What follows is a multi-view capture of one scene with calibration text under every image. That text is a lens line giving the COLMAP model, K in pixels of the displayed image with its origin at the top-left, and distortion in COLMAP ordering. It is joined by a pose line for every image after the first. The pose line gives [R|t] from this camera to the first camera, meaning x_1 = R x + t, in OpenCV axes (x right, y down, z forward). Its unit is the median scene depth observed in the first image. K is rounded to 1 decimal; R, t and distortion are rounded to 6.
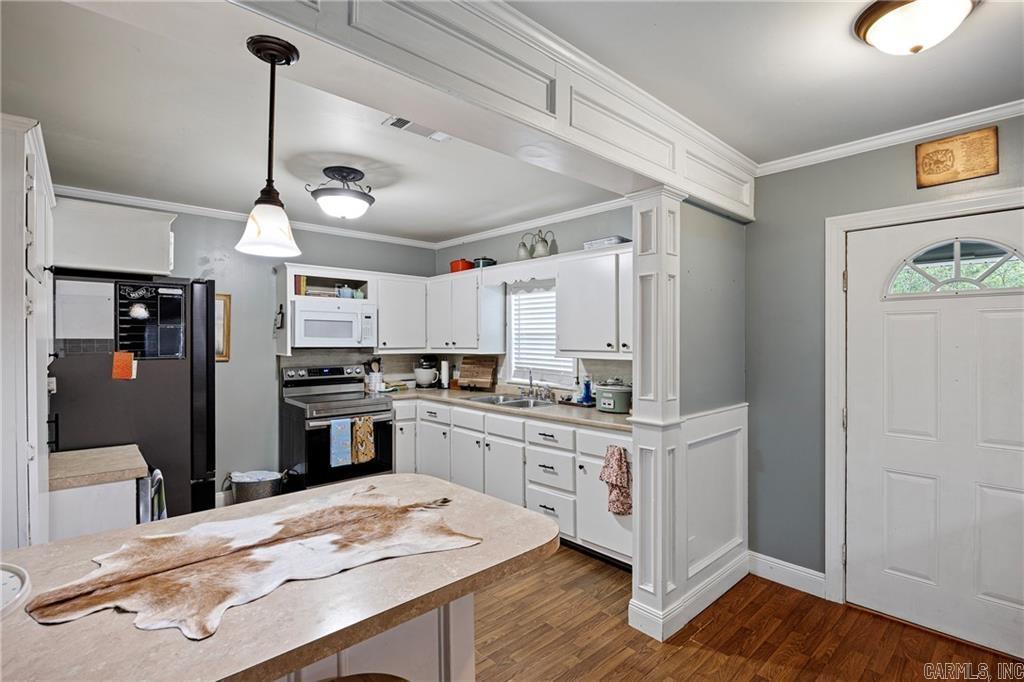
lens RADIAL K [[482.2, 0, 511.6], [0, 482.2, 341.1], [0, 0, 1]] dist [-0.014390, -0.000197]
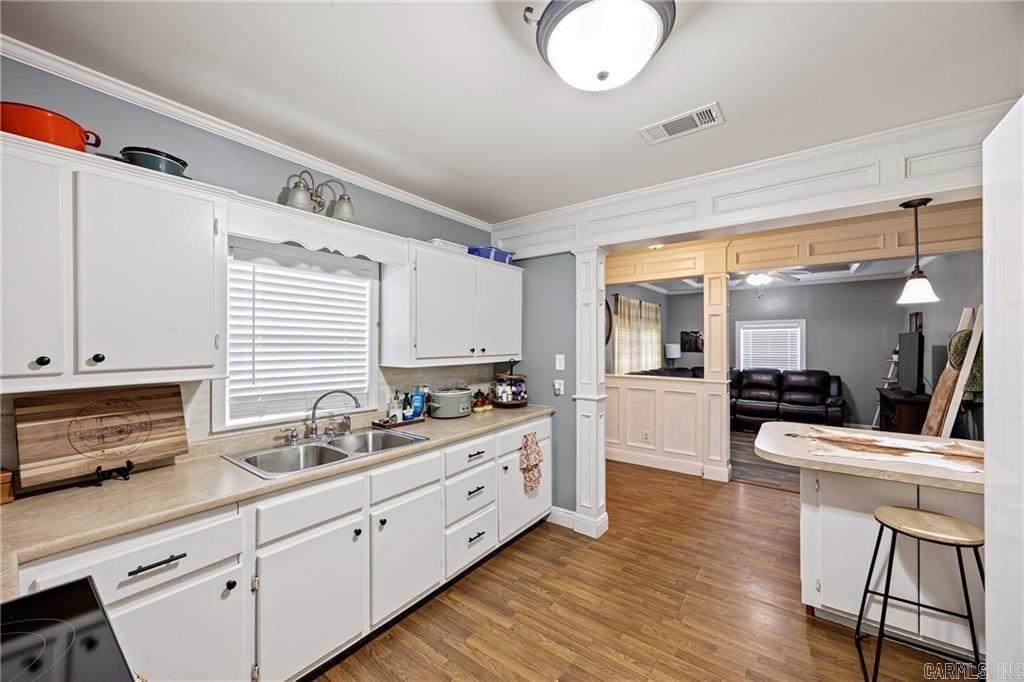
lens RADIAL K [[394.3, 0, 506.9], [0, 394.3, 345.7], [0, 0, 1]] dist [-0.000533, 0.000002]
pose [[-0.189355, 0.001515, 0.981907, -0.330711], [0.012342, 0.999923, 0.000837, -0.000208], [-0.981831, 0.012278, -0.189360, 0.556377]]
